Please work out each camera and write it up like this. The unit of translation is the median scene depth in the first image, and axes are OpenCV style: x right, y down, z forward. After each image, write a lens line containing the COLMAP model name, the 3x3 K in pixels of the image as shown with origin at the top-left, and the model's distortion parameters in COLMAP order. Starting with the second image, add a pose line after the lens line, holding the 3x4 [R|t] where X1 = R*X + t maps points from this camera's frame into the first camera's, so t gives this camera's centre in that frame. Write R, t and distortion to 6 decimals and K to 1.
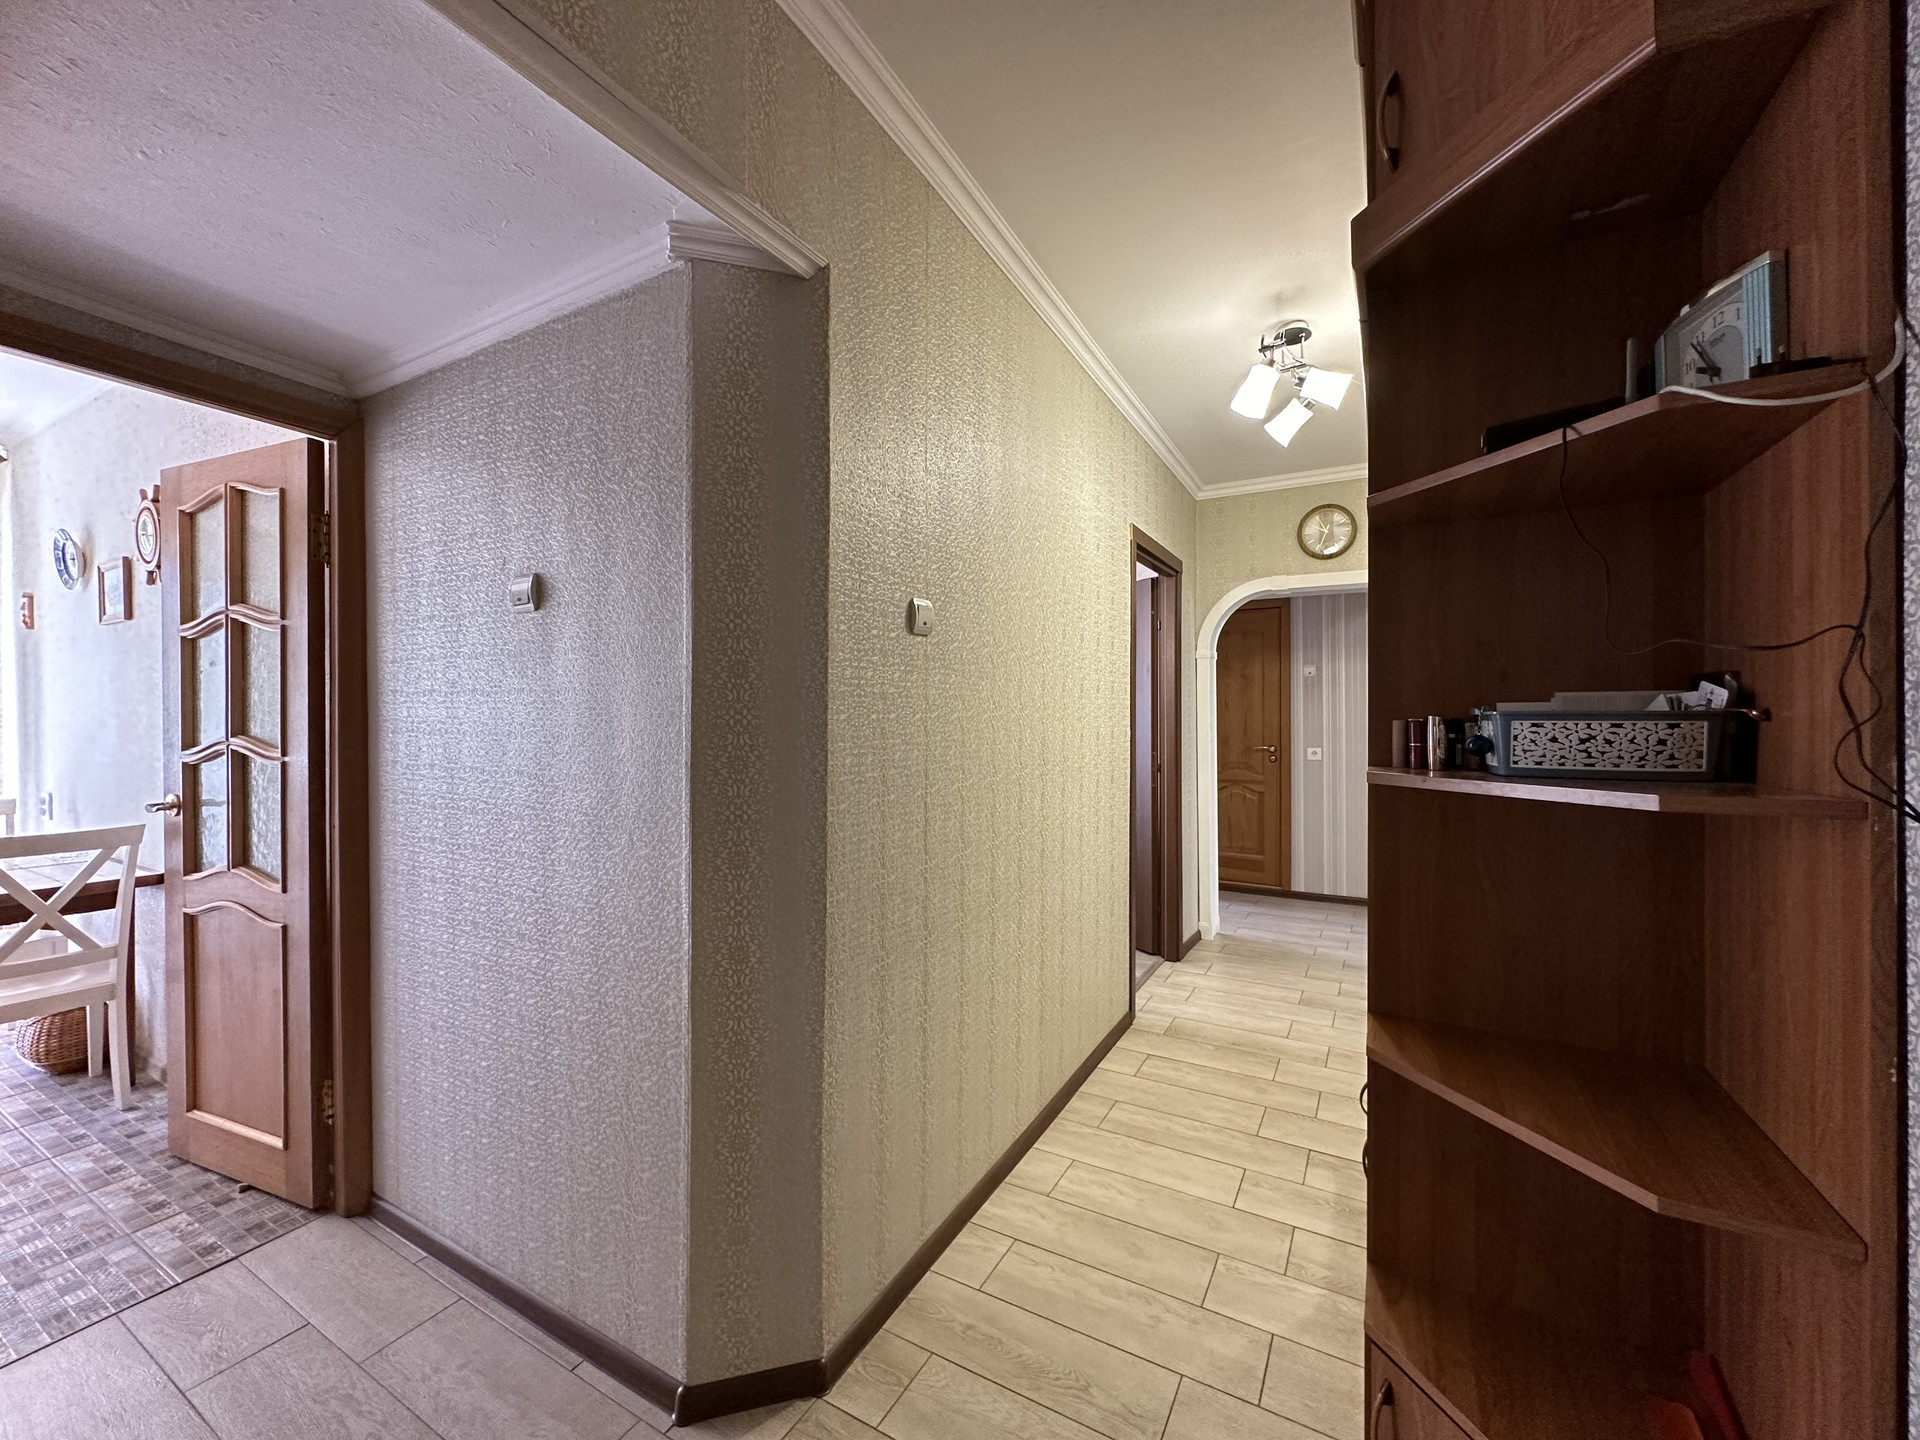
lens RADIAL K [[769.4, 0, 956.5], [0, 769.4, 719.0], [0, 0, 1]] dist [-0.000875, -0.000196]
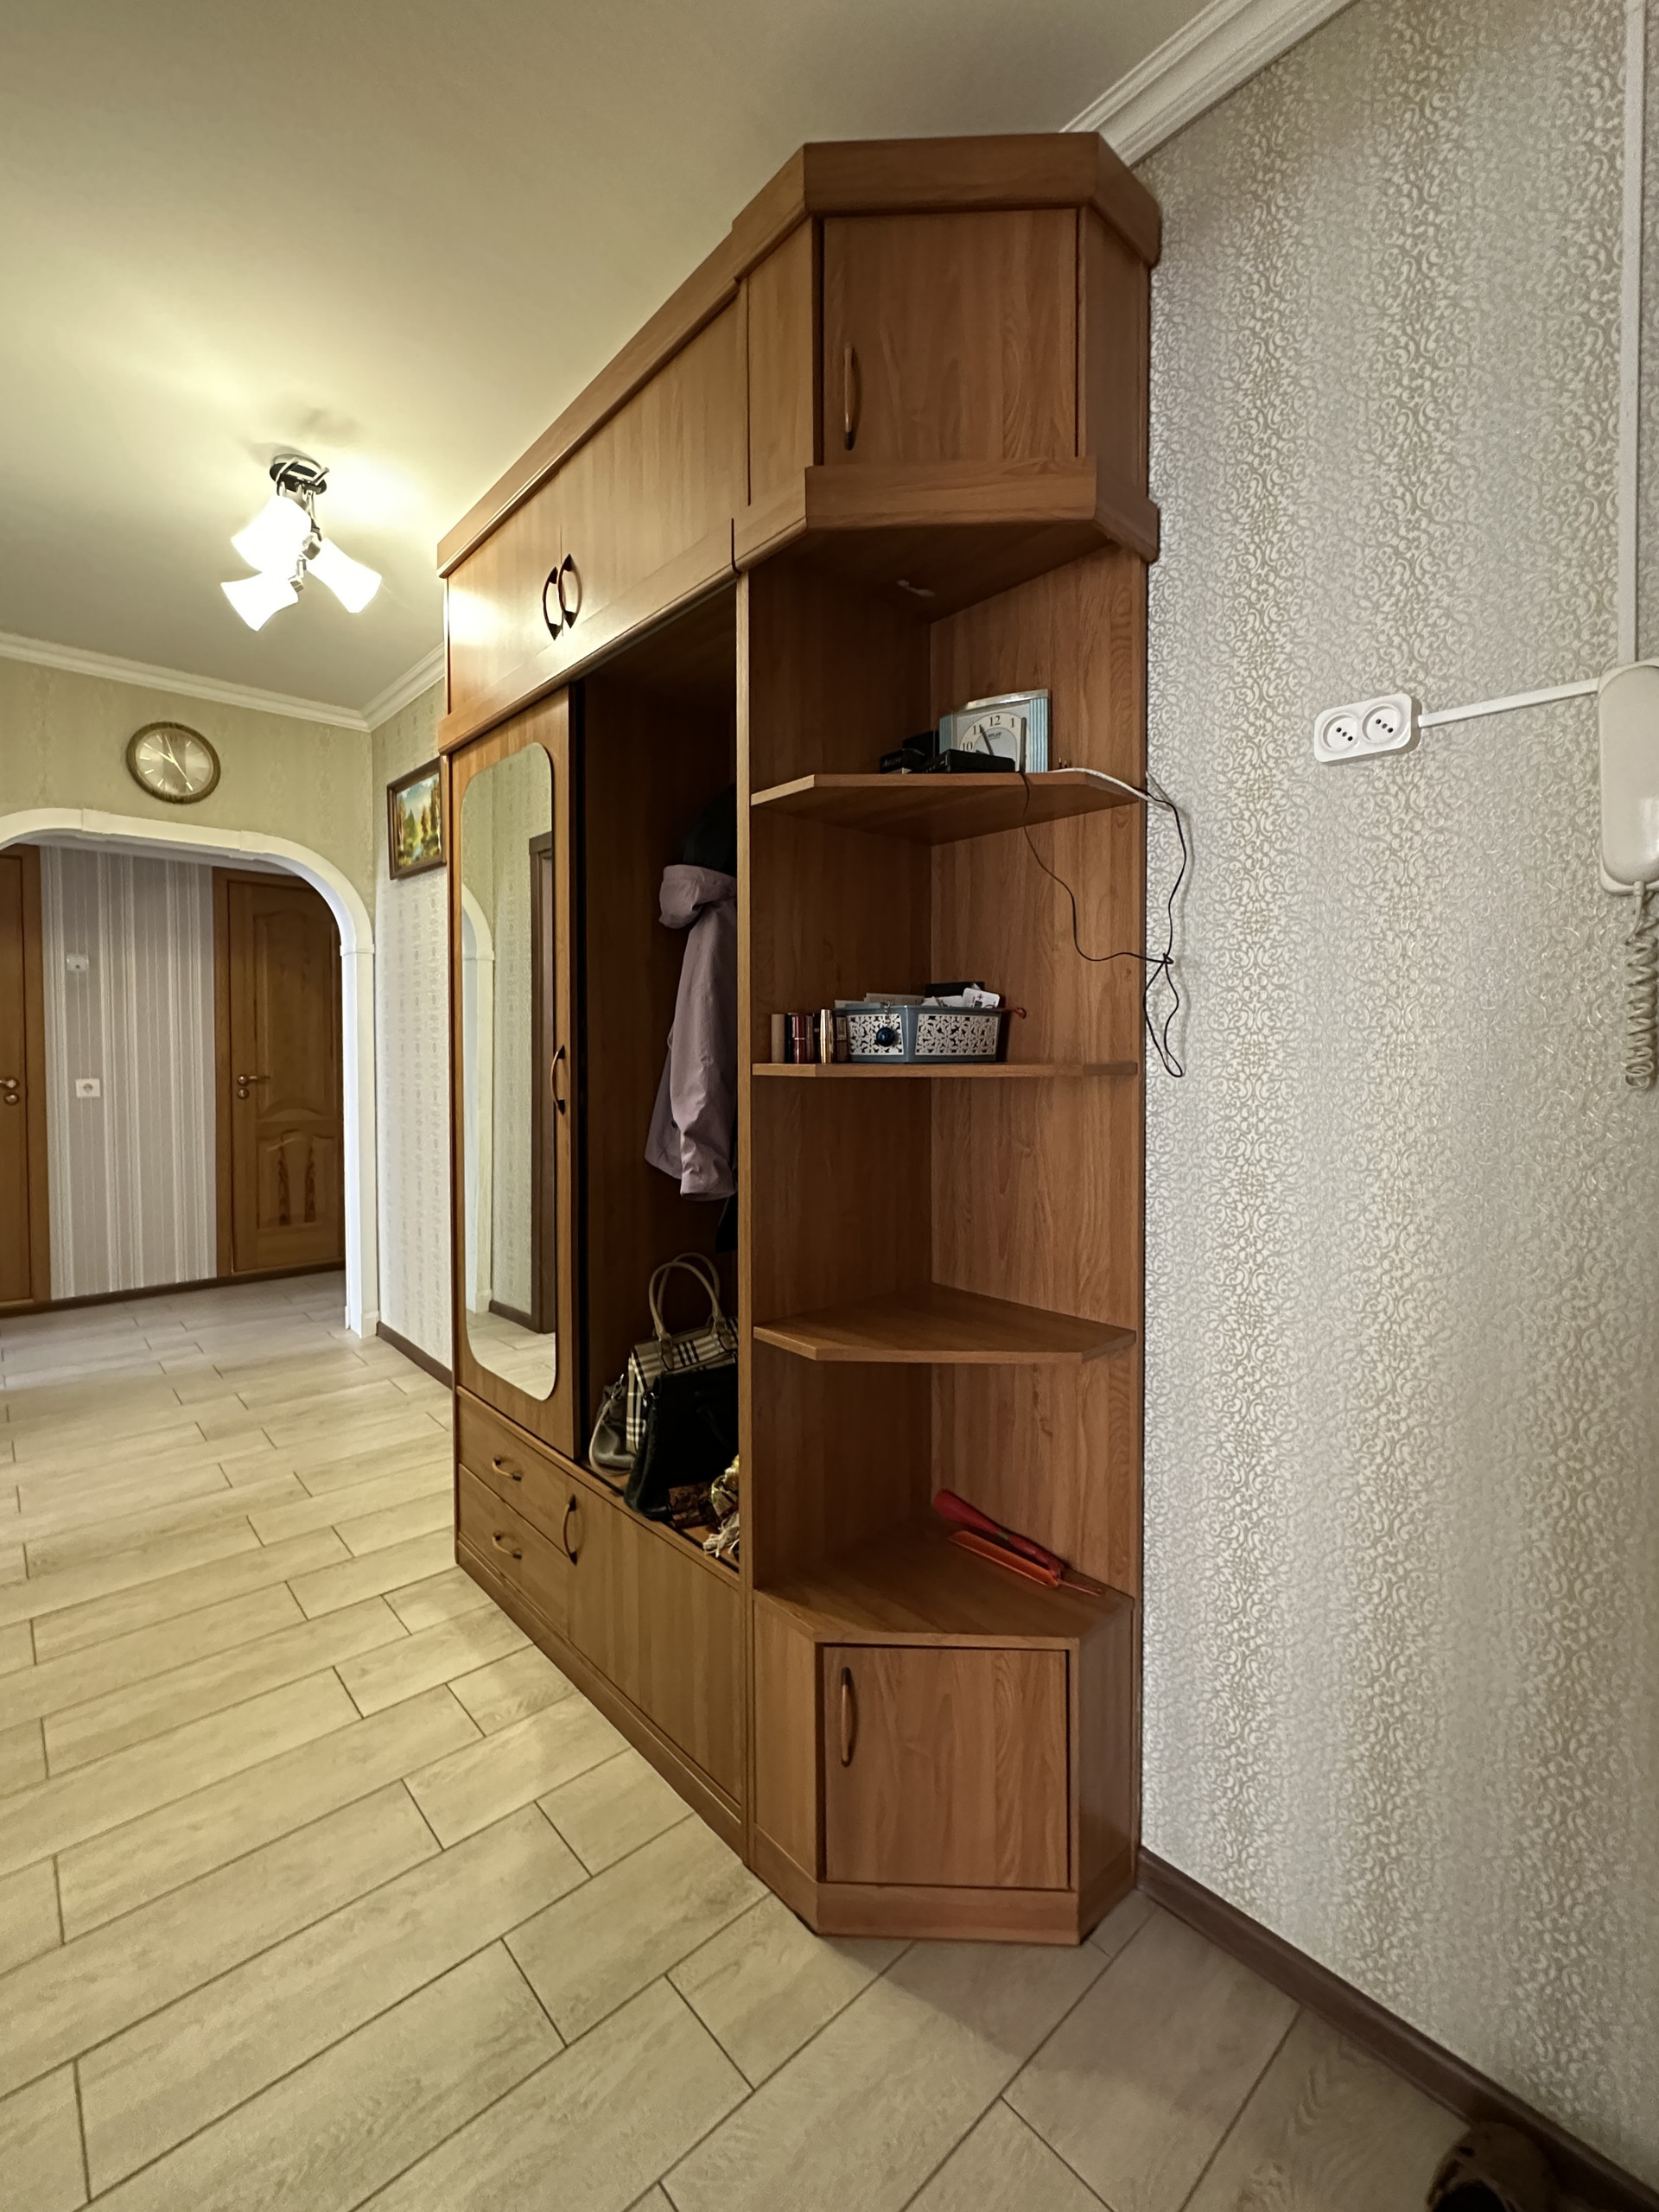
lens RADIAL K [[952.3, 0, 833.3], [0, 952.3, 1072.9], [0, 0, 1]] dist [-0.000624, 0.000008]
pose [[0.312413, -0.027619, 0.949545, -0.287803], [0.000672, 0.999583, 0.028854, 0.021471], [-0.949946, -0.008376, 0.312301, 0.301374]]
